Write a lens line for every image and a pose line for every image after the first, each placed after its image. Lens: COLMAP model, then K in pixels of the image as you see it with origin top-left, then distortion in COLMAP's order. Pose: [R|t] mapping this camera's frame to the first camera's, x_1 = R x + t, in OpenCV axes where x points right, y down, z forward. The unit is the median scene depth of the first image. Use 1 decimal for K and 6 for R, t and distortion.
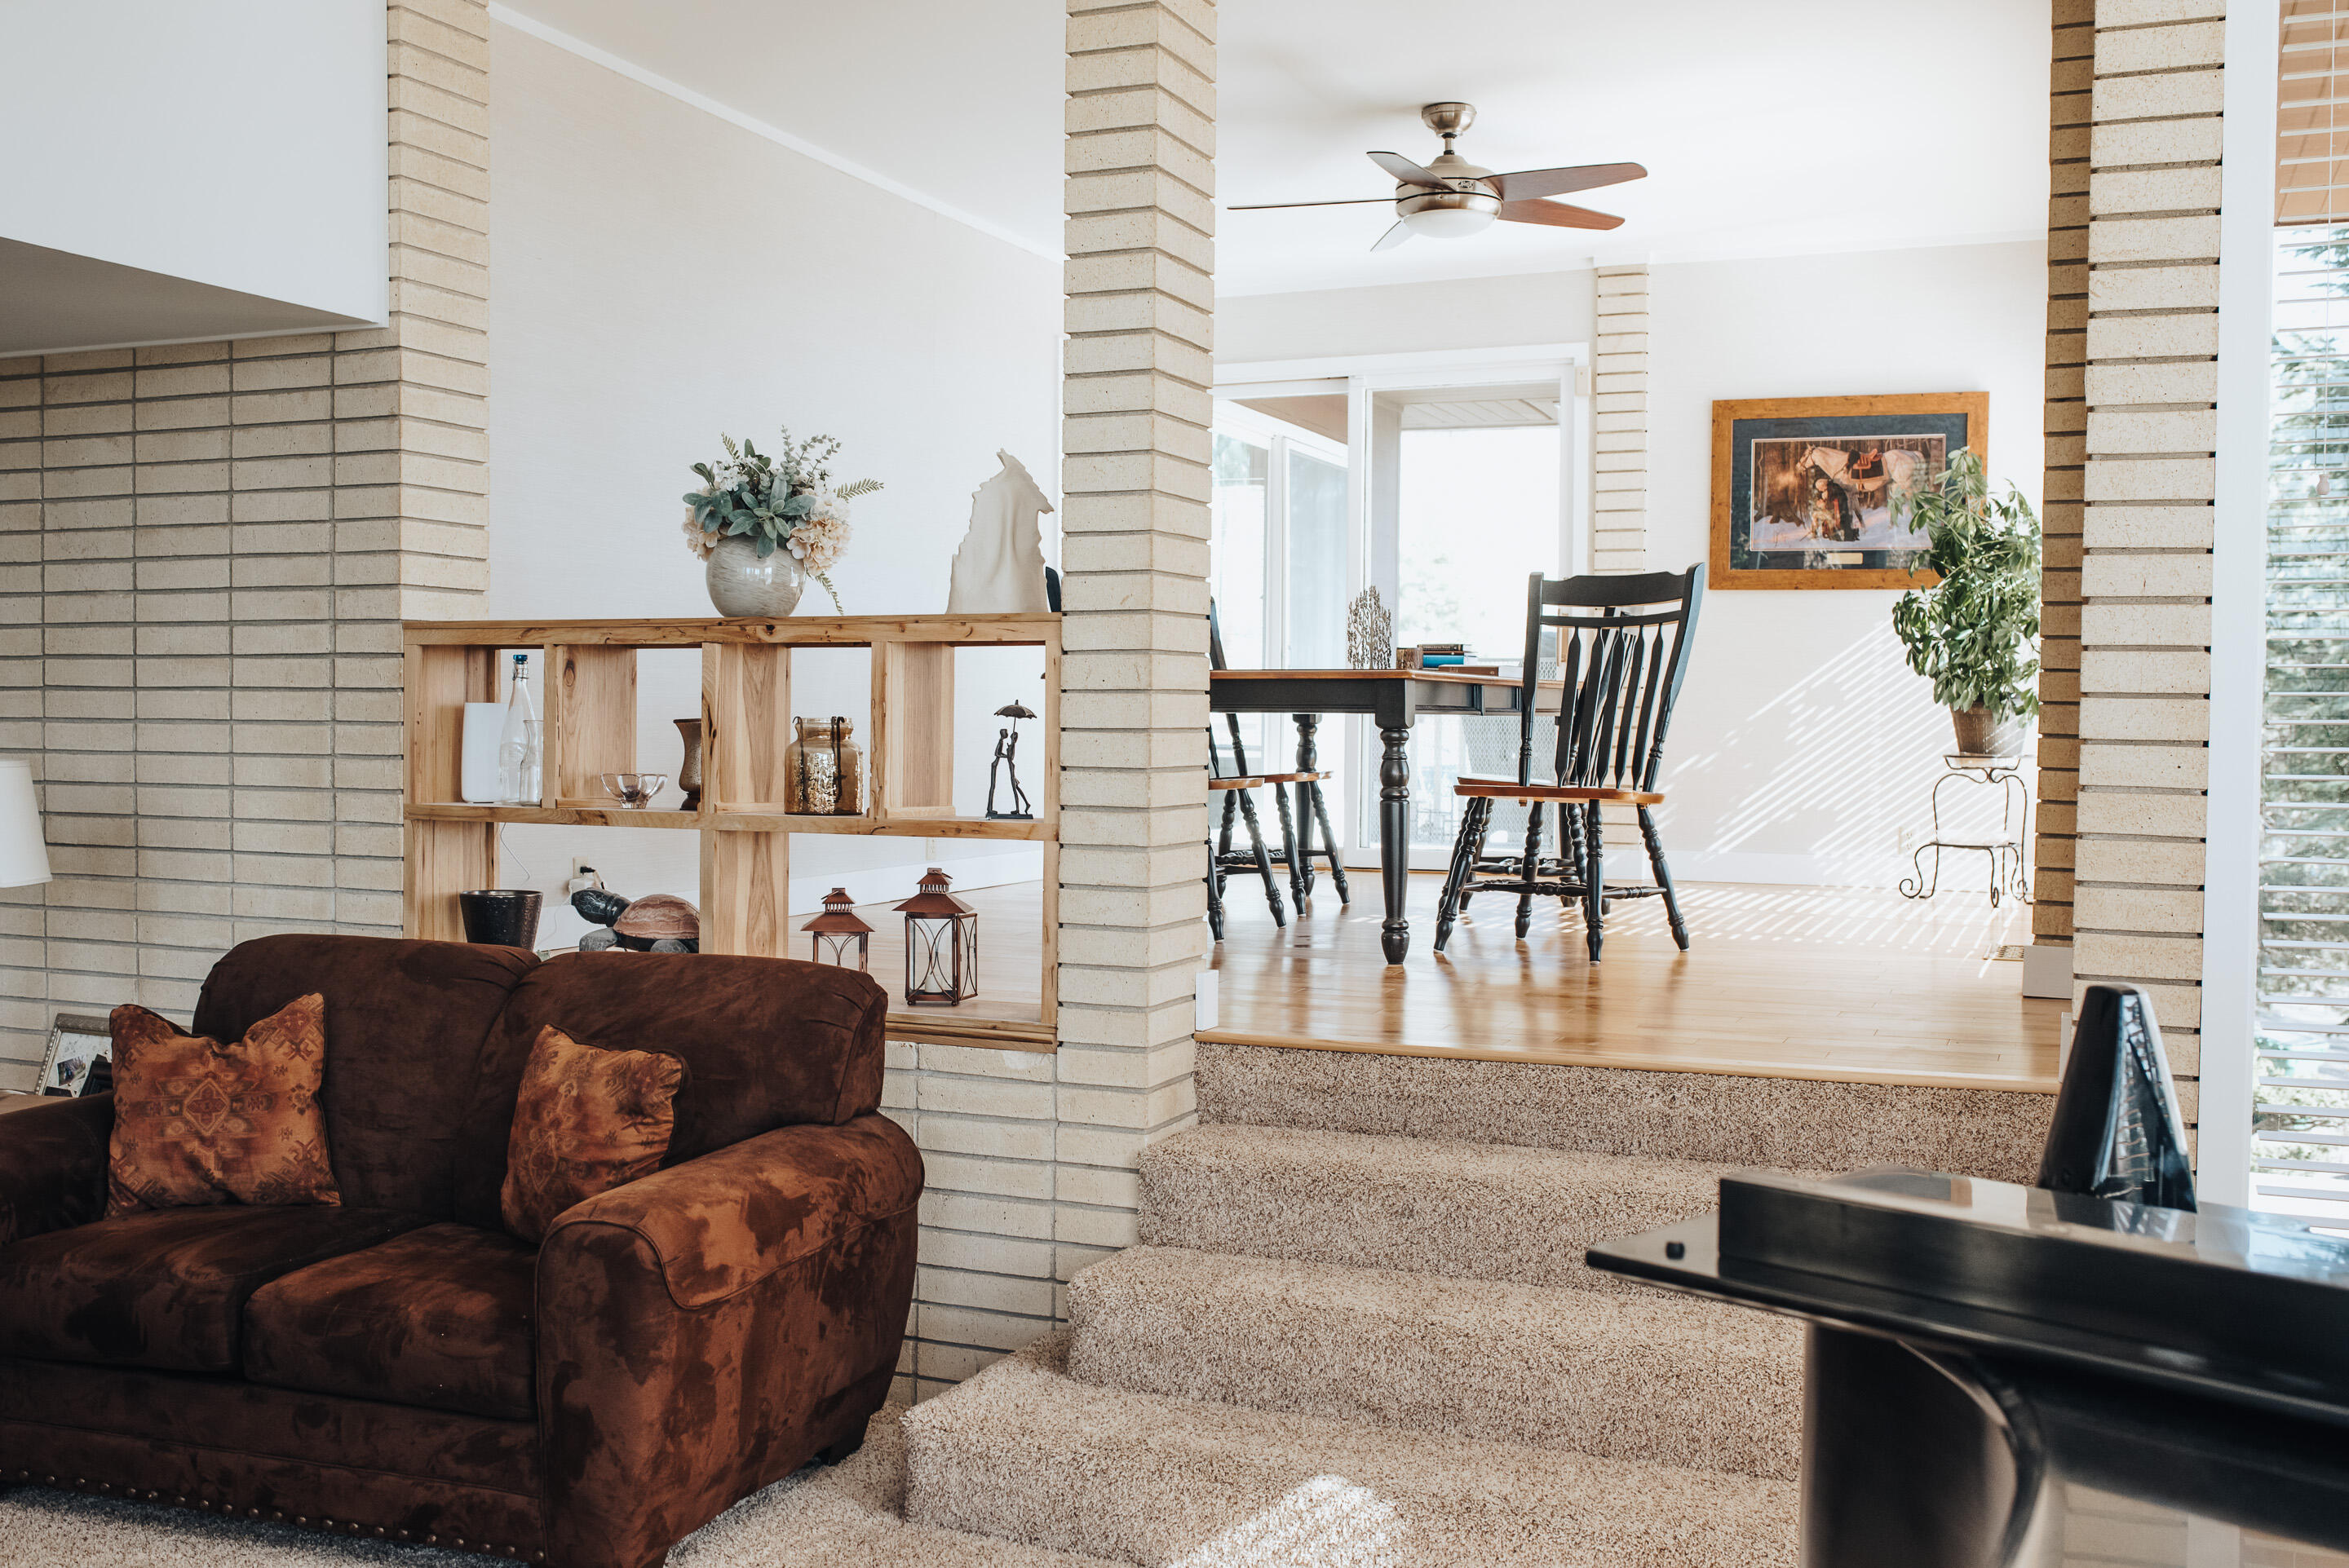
lens RADIAL K [[2237.5, 0, 1173.0], [0, 2237.5, 778.4], [0, 0, 1]] dist [-0.059057, 0.084422]
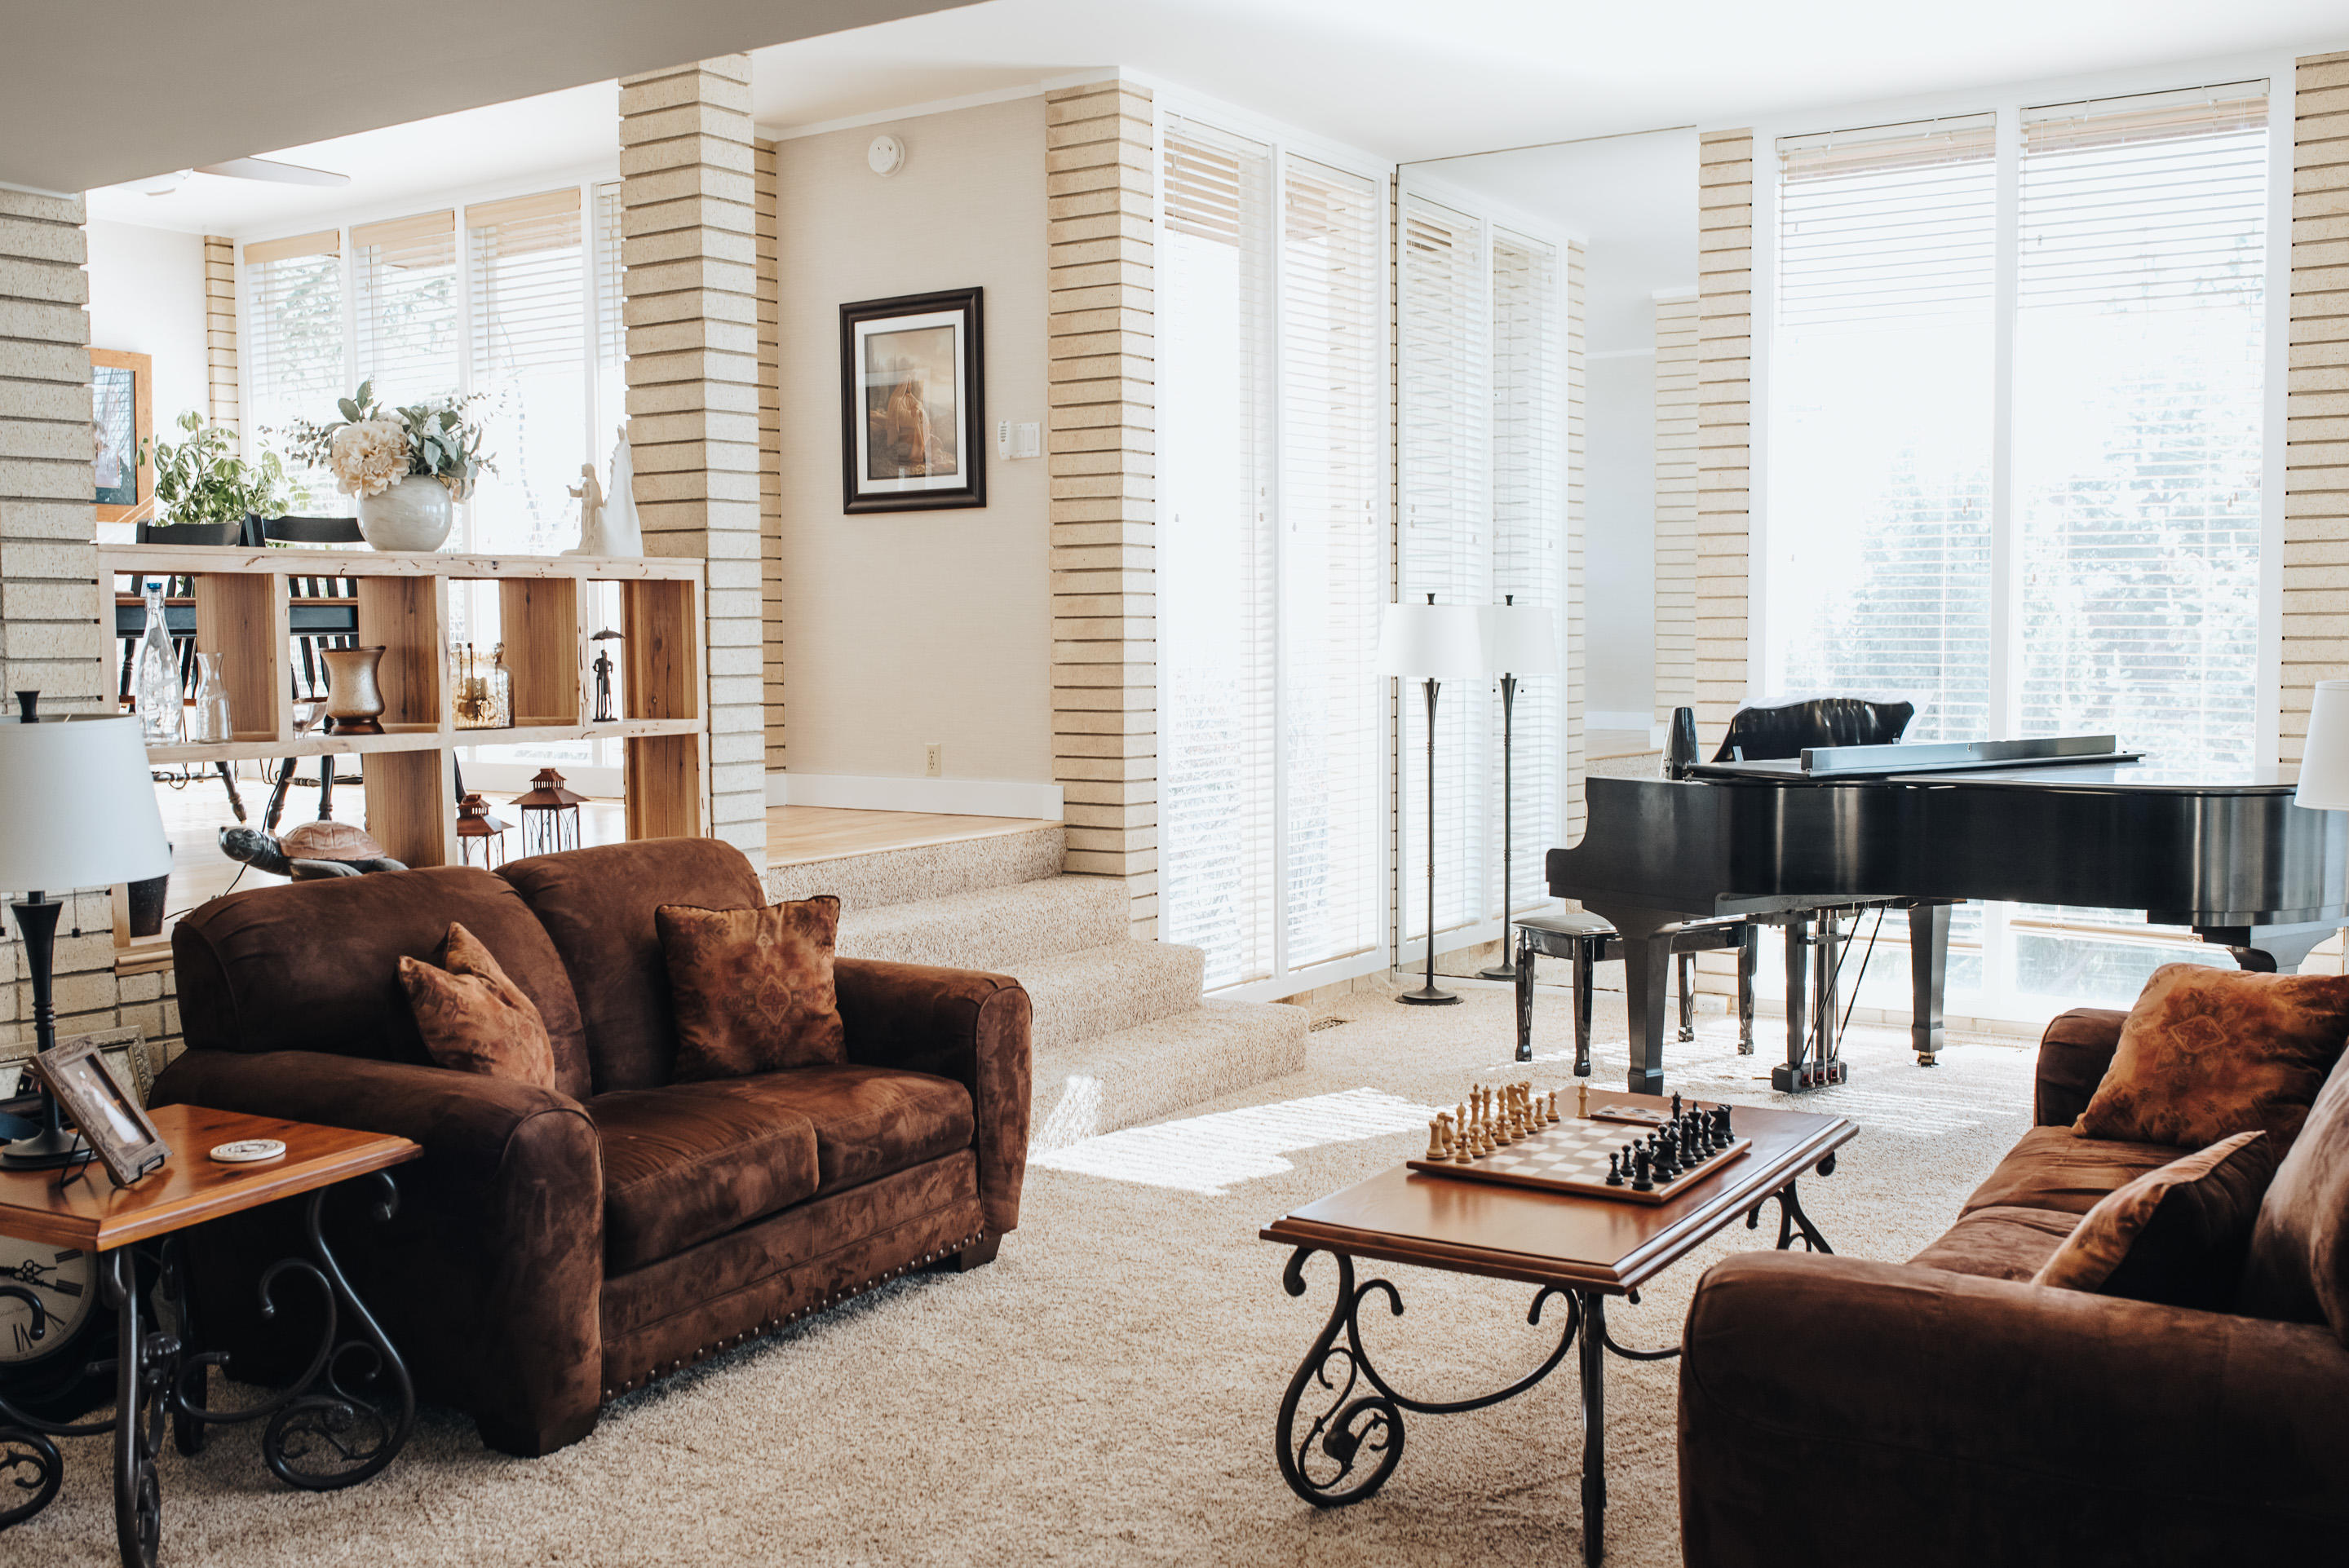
lens RADIAL K [[2237.5, 0, 1173.0], [0, 2237.5, 778.4], [0, 0, 1]] dist [-0.059057, 0.084422]
pose [[0.184917, -0.075809, 0.979826, -1.290861], [0.036276, 0.996867, 0.070281, -0.027279], [-0.982084, 0.022548, 0.187088, 0.483210]]
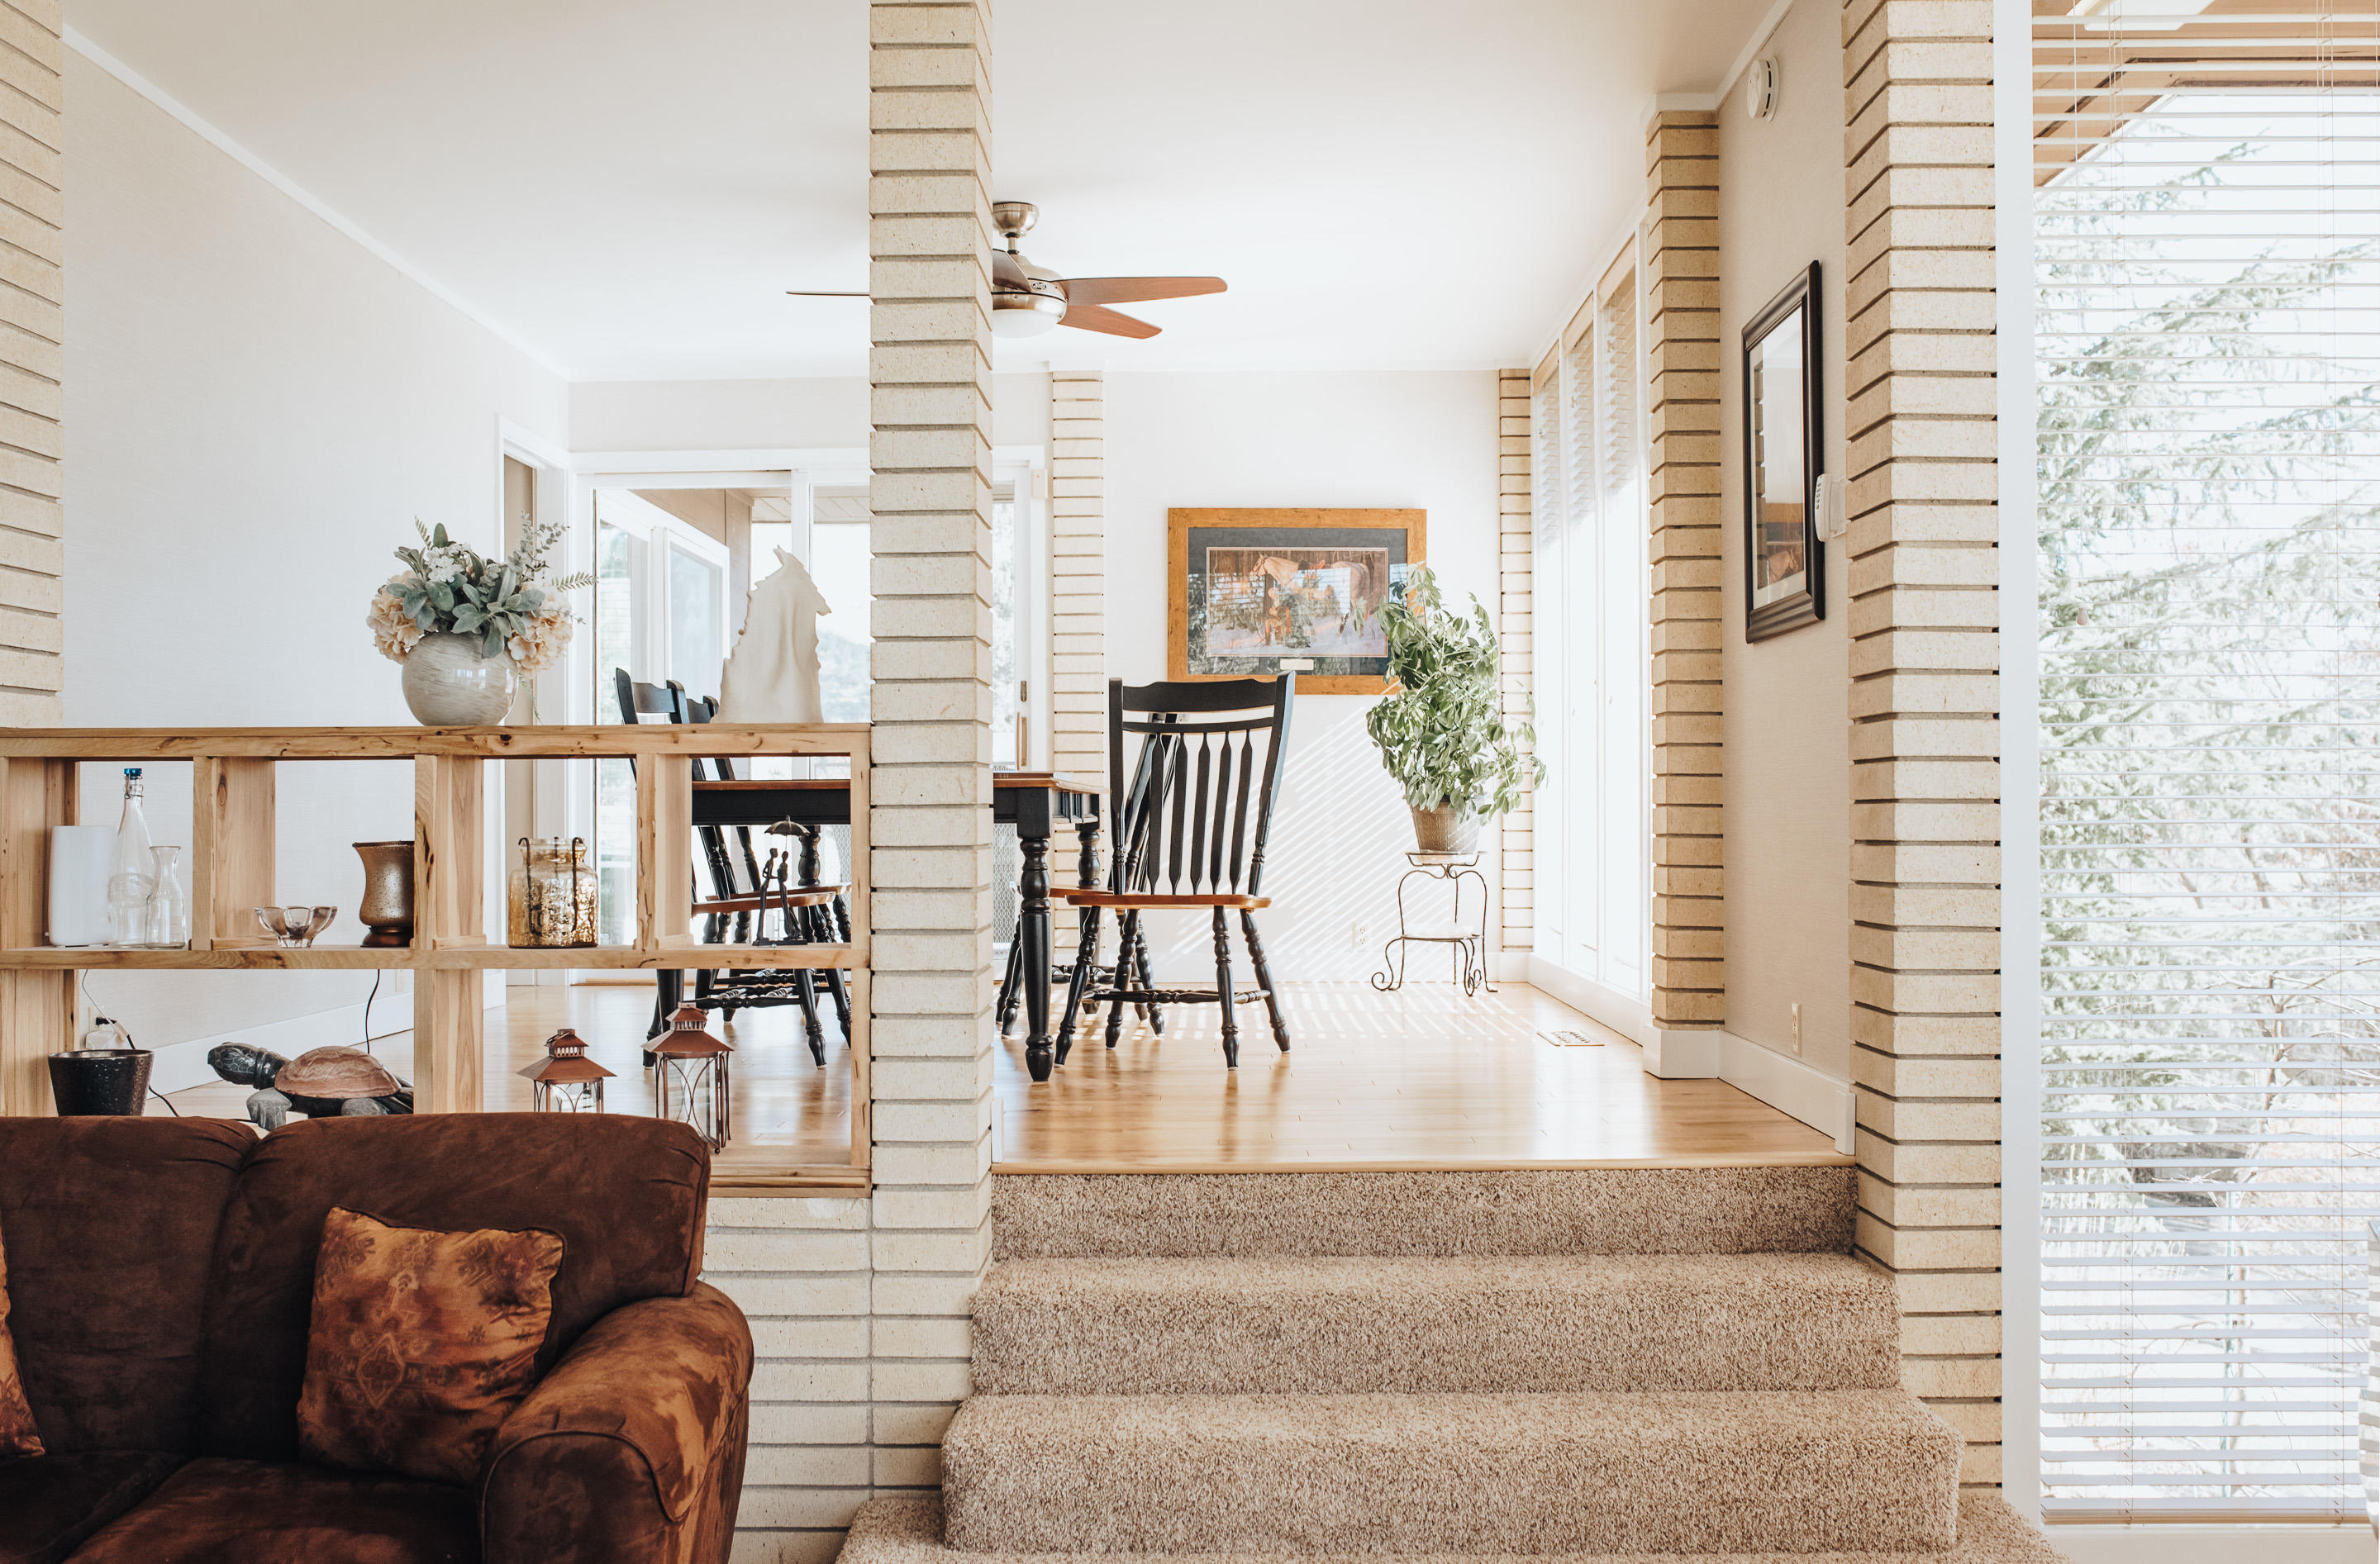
lens RADIAL K [[2292.9, 0, 1190.0], [0, 2292.9, 782.0], [0, 0, 1]] dist [-0.052429, 0.062509]
pose [[0.926569, -0.007397, 0.376052, -0.285143], [0.023225, 0.999024, -0.037574, -0.010323], [-0.375407, 0.043549, 0.925837, 0.065724]]
